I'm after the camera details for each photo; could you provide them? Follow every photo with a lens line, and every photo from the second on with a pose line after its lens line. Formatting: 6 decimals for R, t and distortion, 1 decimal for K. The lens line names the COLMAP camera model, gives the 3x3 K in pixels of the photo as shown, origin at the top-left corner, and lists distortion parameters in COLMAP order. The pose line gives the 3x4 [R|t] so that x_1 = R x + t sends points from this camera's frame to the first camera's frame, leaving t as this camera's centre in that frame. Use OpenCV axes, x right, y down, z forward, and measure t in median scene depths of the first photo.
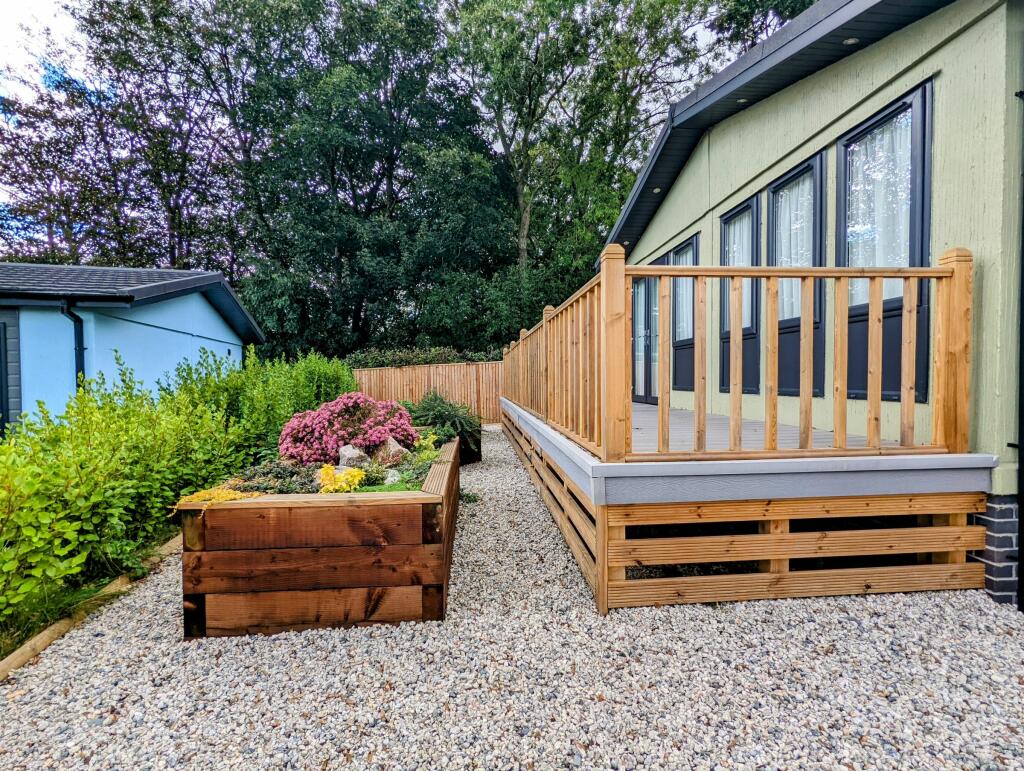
lens RADIAL K [[482.2, 0, 514.9], [0, 482.2, 387.1], [0, 0, 1]] dist [-0.000679, -0.000133]
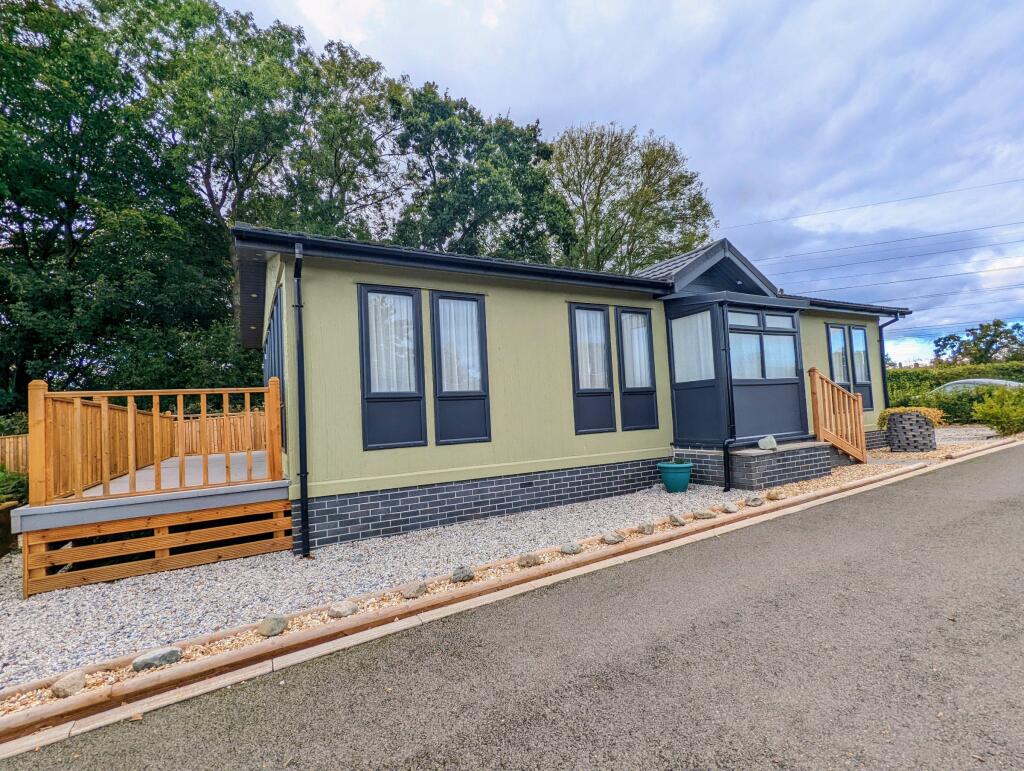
lens RADIAL K [[482.2, 0, 514.9], [0, 482.2, 387.1], [0, 0, 1]] dist [-0.000679, -0.000133]
pose [[0.909061, -0.019709, 0.416196, 1.007500], [0.056050, 0.995586, -0.075278, -0.041523], [-0.412875, 0.091760, 0.906153, -1.245893]]
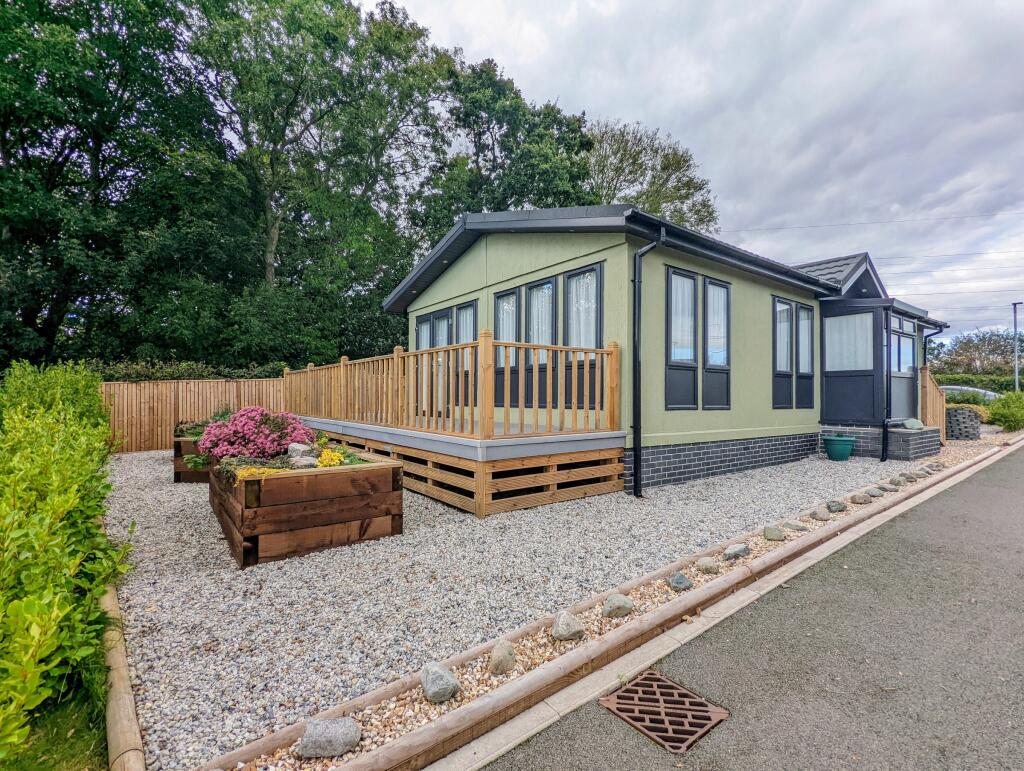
lens RADIAL K [[482.2, 0, 514.9], [0, 482.2, 387.1], [0, 0, 1]] dist [-0.000679, -0.000133]
pose [[0.841404, 0.019920, 0.540040, -0.726863], [0.001290, 0.999243, -0.038869, 0.016518], [-0.540405, 0.033401, 0.840742, -0.682448]]
